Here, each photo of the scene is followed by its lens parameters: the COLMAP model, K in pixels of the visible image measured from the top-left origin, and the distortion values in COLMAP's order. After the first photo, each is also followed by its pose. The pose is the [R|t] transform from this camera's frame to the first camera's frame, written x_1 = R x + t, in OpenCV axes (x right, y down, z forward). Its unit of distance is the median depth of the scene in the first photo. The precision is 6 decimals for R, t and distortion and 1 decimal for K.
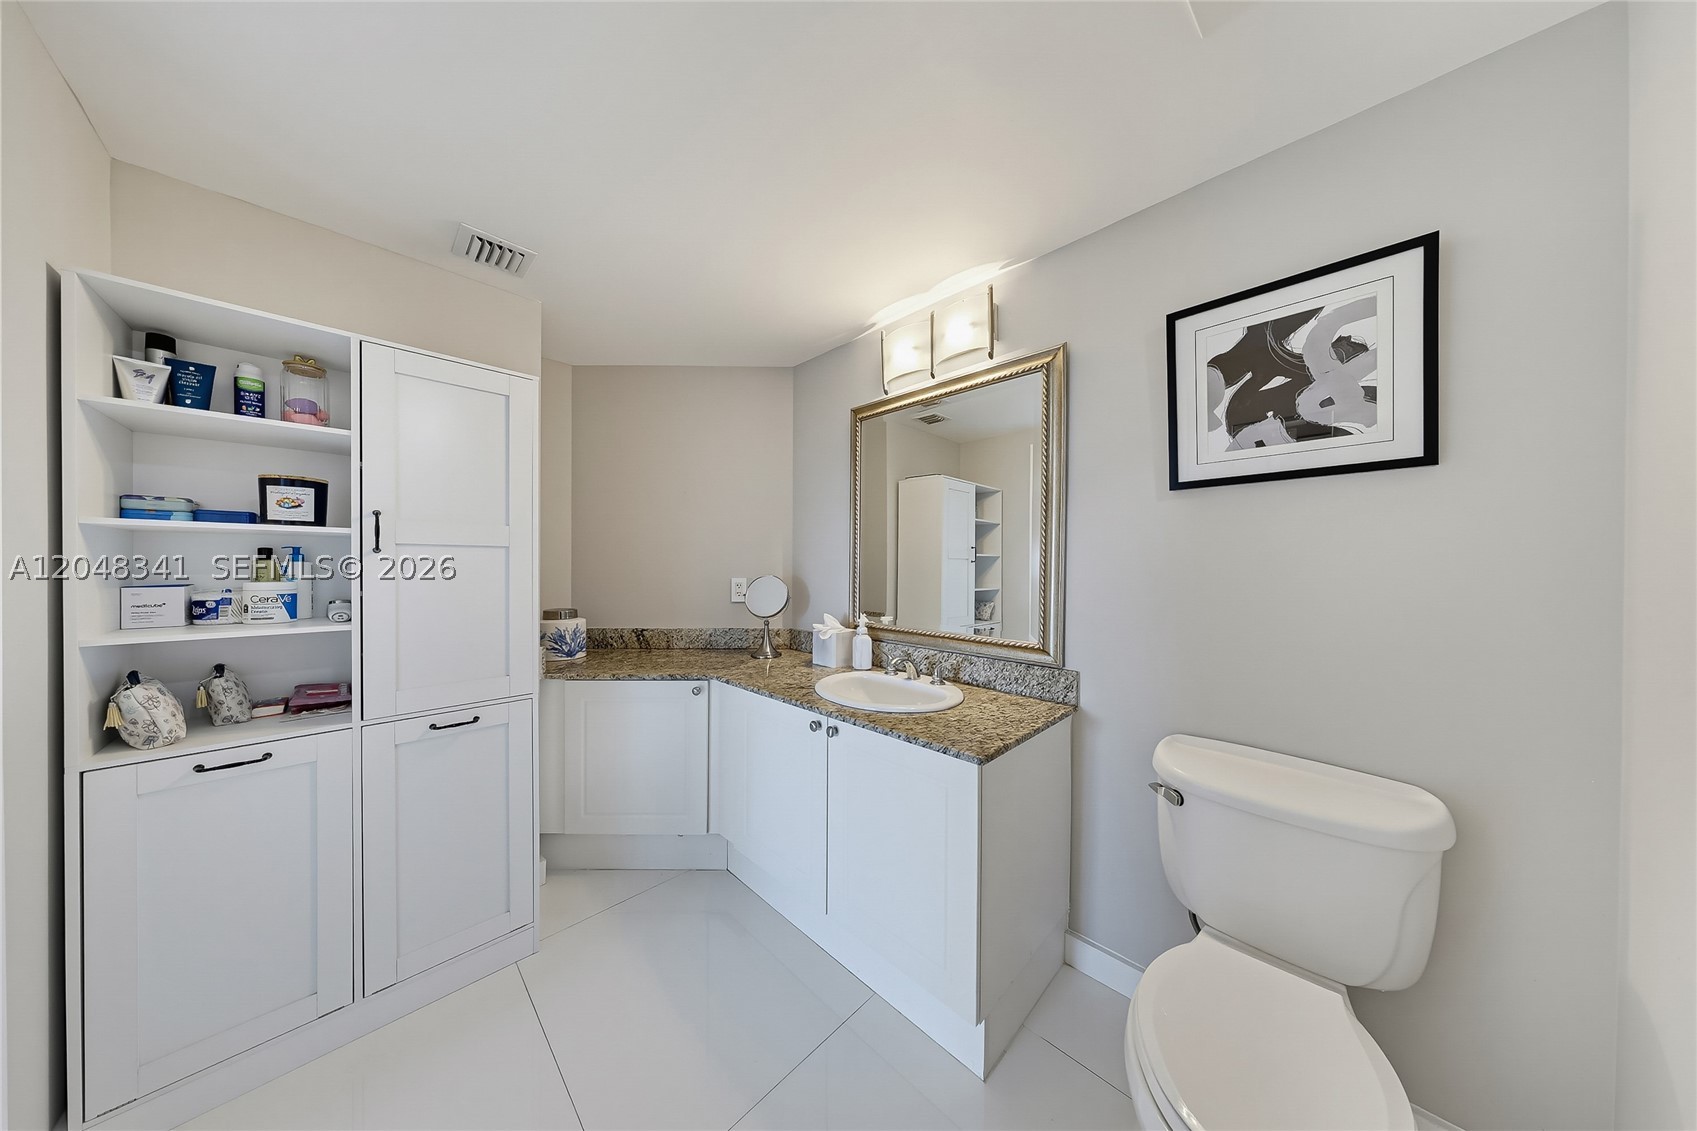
lens RADIAL K [[488.0, 0, 851.0], [0, 488.0, 567.8], [0, 0, 1]] dist [0.000152, 0.000060]
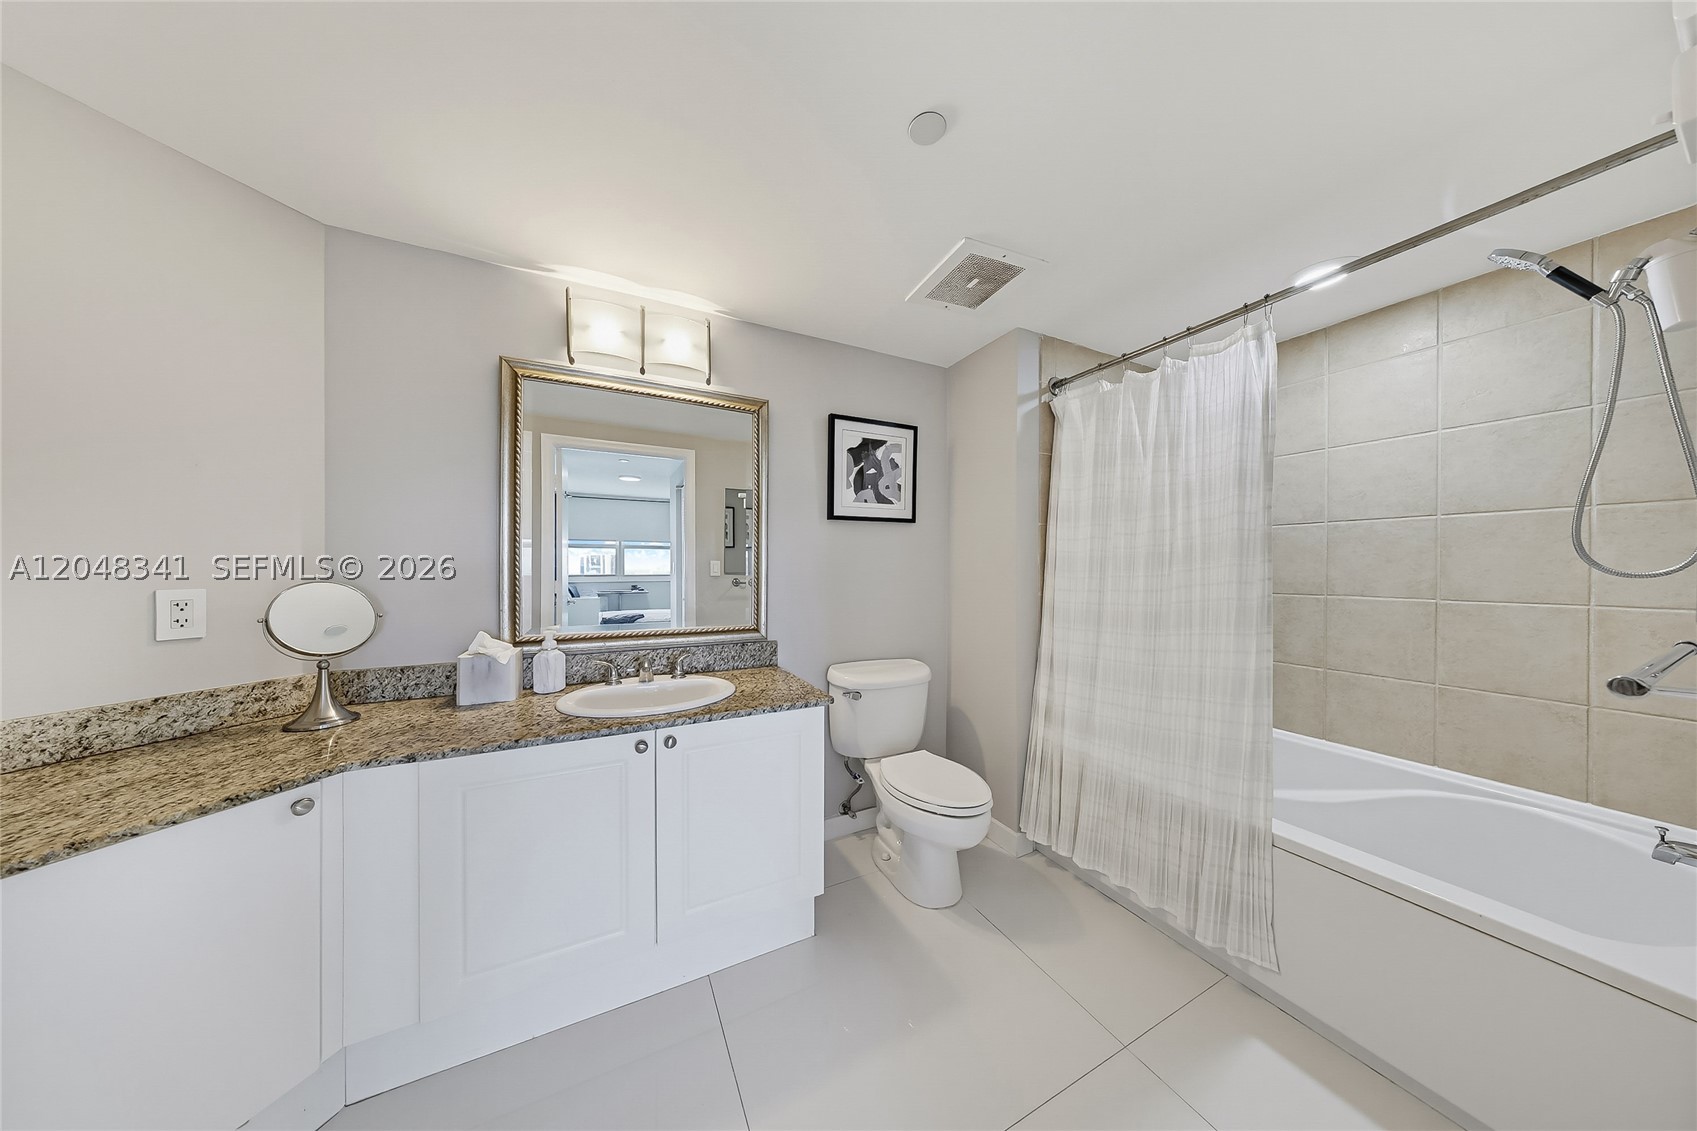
lens RADIAL K [[488.0, 0, 851.0], [0, 488.0, 567.8], [0, 0, 1]] dist [0.000152, 0.000060]
pose [[0.316773, -0.006791, 0.948477, -0.749191], [0.002238, 0.999977, 0.006412, -0.003957], [-0.948499, 0.000092, 0.316781, 0.340341]]
